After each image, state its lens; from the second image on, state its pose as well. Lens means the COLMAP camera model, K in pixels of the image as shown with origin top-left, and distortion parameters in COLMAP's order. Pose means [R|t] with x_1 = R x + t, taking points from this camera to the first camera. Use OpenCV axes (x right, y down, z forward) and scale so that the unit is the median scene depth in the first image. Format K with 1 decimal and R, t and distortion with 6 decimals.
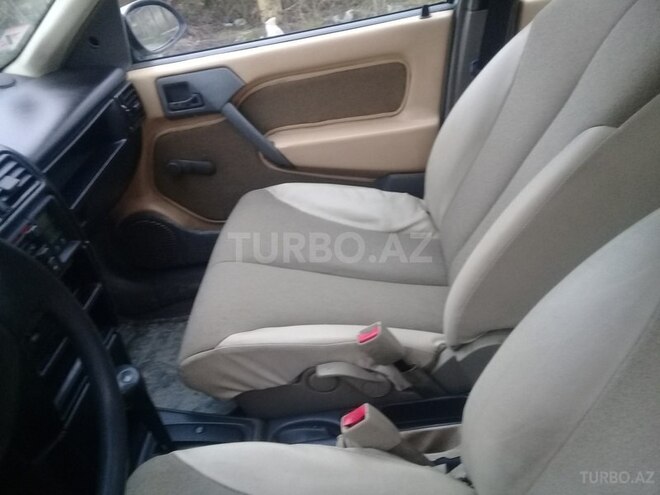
lens RADIAL K [[608.3, 0, 328.2], [0, 608.3, 249.7], [0, 0, 1]] dist [0.094023, -0.204479]
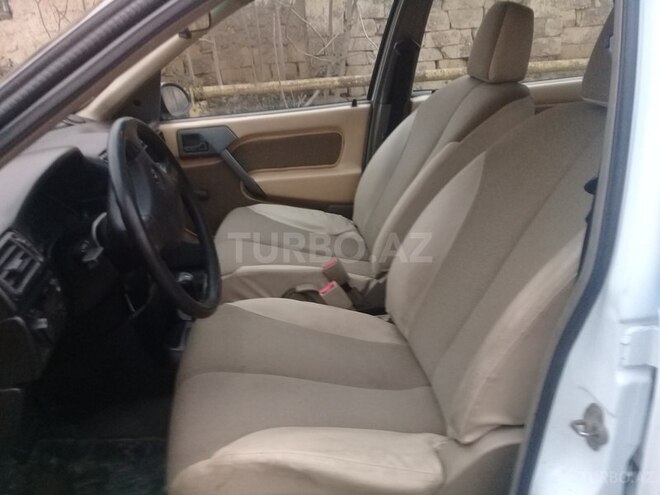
lens RADIAL K [[608.3, 0, 328.2], [0, 608.3, 249.7], [0, 0, 1]] dist [0.094023, -0.204479]
pose [[0.985771, 0.045325, 0.161866, -0.146921], [-0.007855, 0.974330, -0.224986, 0.338858], [-0.167909, 0.220513, 0.960823, -0.434529]]
